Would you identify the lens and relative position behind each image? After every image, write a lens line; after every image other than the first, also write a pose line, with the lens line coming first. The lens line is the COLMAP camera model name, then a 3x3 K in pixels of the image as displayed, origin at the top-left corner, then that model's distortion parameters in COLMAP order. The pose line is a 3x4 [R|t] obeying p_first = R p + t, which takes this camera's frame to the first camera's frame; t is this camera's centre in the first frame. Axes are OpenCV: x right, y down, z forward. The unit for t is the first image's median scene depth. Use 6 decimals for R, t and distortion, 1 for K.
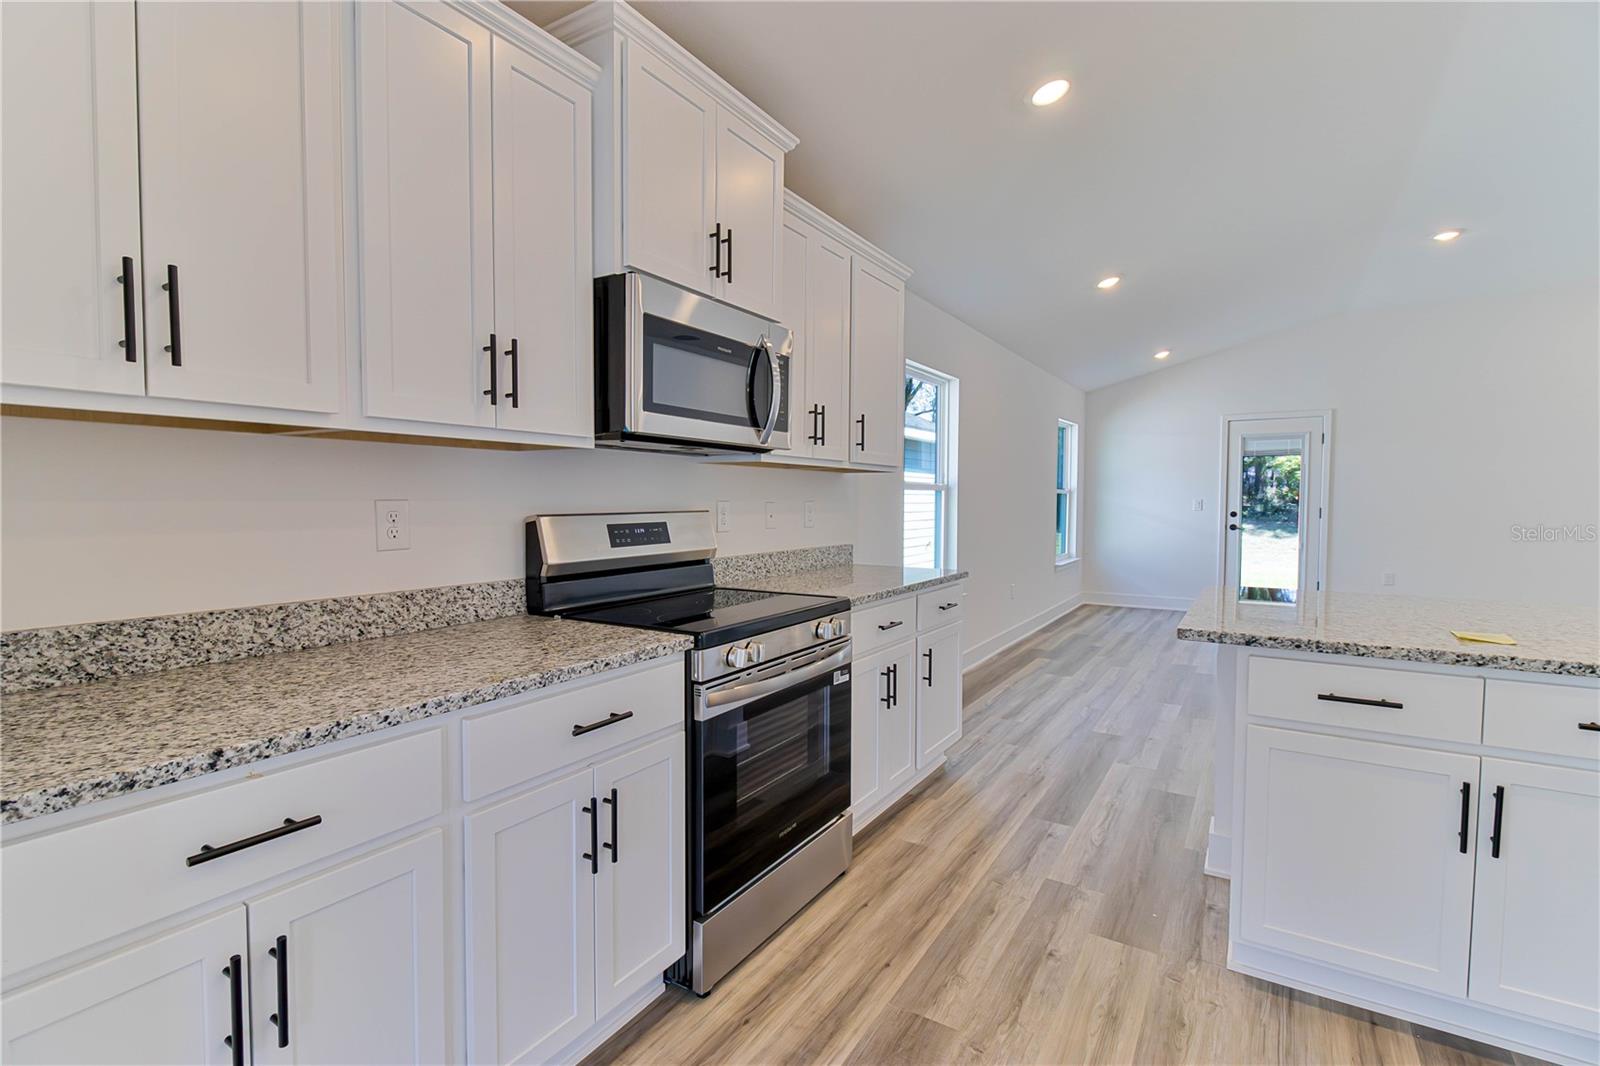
lens RADIAL K [[752.9, 0, 800.0], [0, 752.9, 533.0], [0, 0, 1]] dist [0.026468, -0.021107]
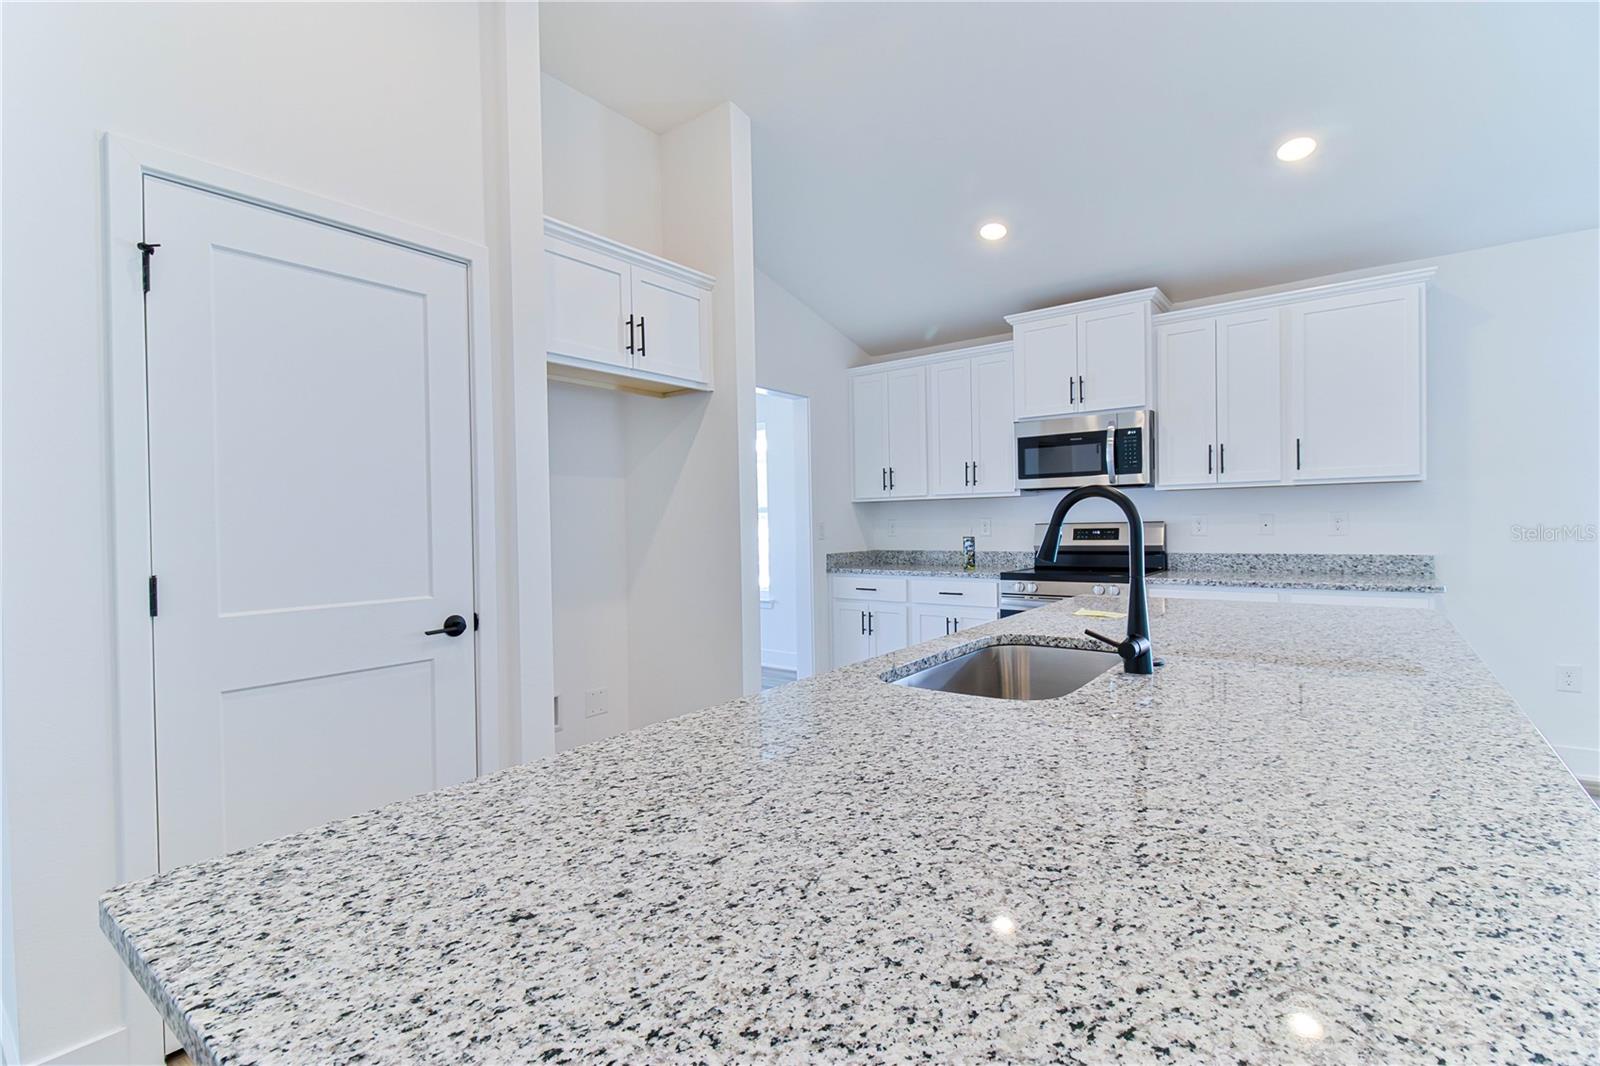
lens RADIAL K [[752.9, 0, 800.0], [0, 752.9, 533.0], [0, 0, 1]] dist [0.026468, -0.021107]
pose [[-0.109194, 0.008546, -0.993984, 1.551230], [-0.030595, 0.999460, 0.011954, -0.001126], [0.993550, 0.031716, -0.108874, 0.413320]]
